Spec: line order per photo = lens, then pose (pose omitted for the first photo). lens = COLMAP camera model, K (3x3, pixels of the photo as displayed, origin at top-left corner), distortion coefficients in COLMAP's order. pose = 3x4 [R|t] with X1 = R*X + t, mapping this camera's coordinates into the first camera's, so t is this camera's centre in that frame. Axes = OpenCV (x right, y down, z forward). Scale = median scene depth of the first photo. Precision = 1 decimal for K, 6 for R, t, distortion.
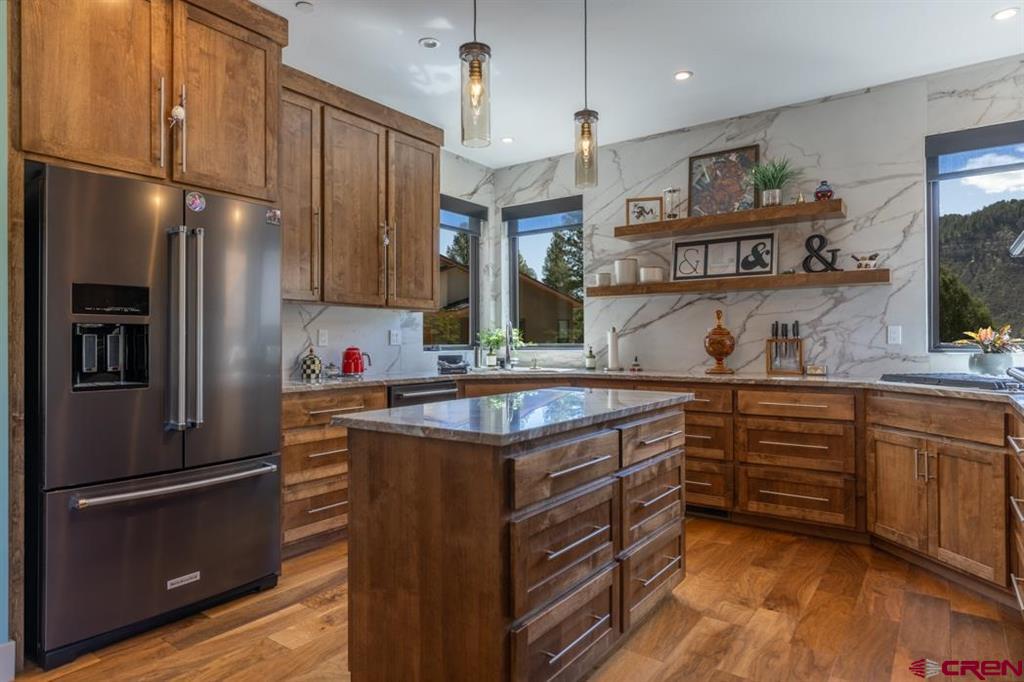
lens RADIAL K [[599.4, 0, 512.0], [0, 599.4, 341.0], [0, 0, 1]] dist [0.000444, 0.000263]
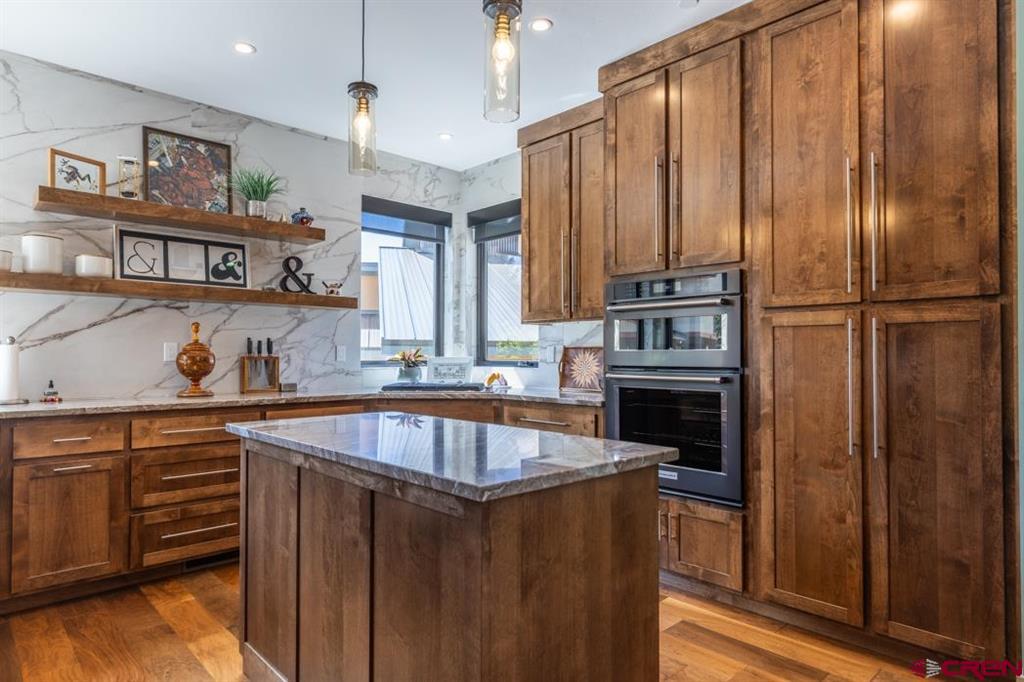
lens RADIAL K [[598.7, 0, 511.0], [0, 598.7, 346.7], [0, 0, 1]] dist [0.001533, -0.000148]
pose [[0.189012, 0.019574, 0.981780, -0.413087], [-0.001676, 0.999806, -0.019610, -0.000501], [-0.981973, 0.002061, 0.189008, 0.404894]]
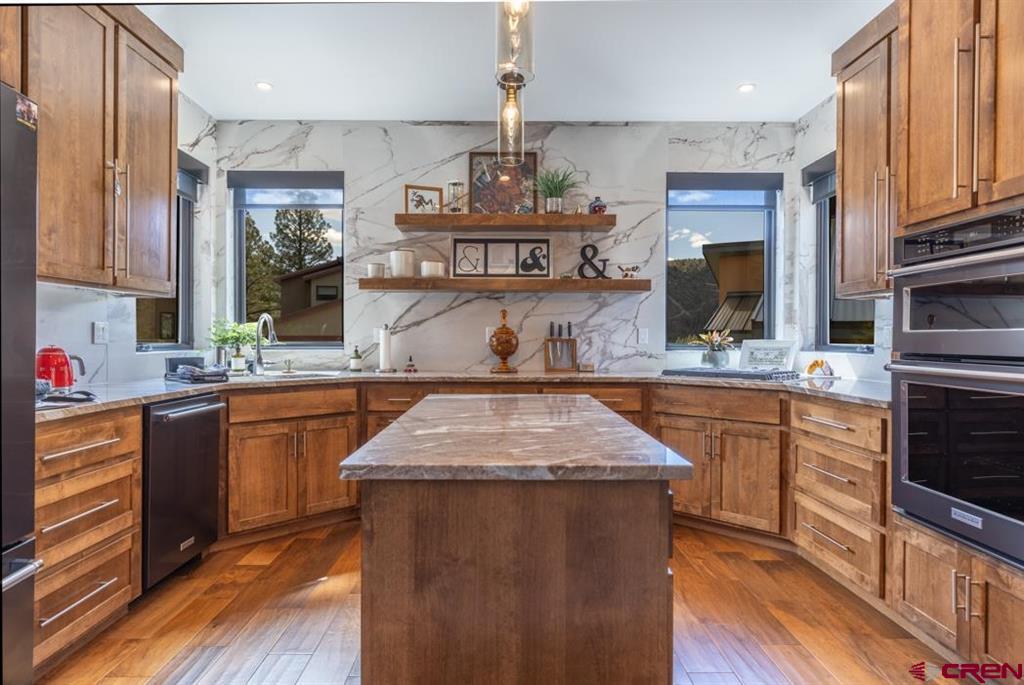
lens RADIAL K [[591.7, 0, 506.4], [0, 591.7, 342.6], [0, 0, 1]] dist [0.002689, 0.000626]
pose [[0.805758, 0.002486, 0.592240, -0.245161], [-0.006624, 0.999966, 0.004814, -0.000831], [-0.592208, -0.007802, 0.805747, 0.197607]]
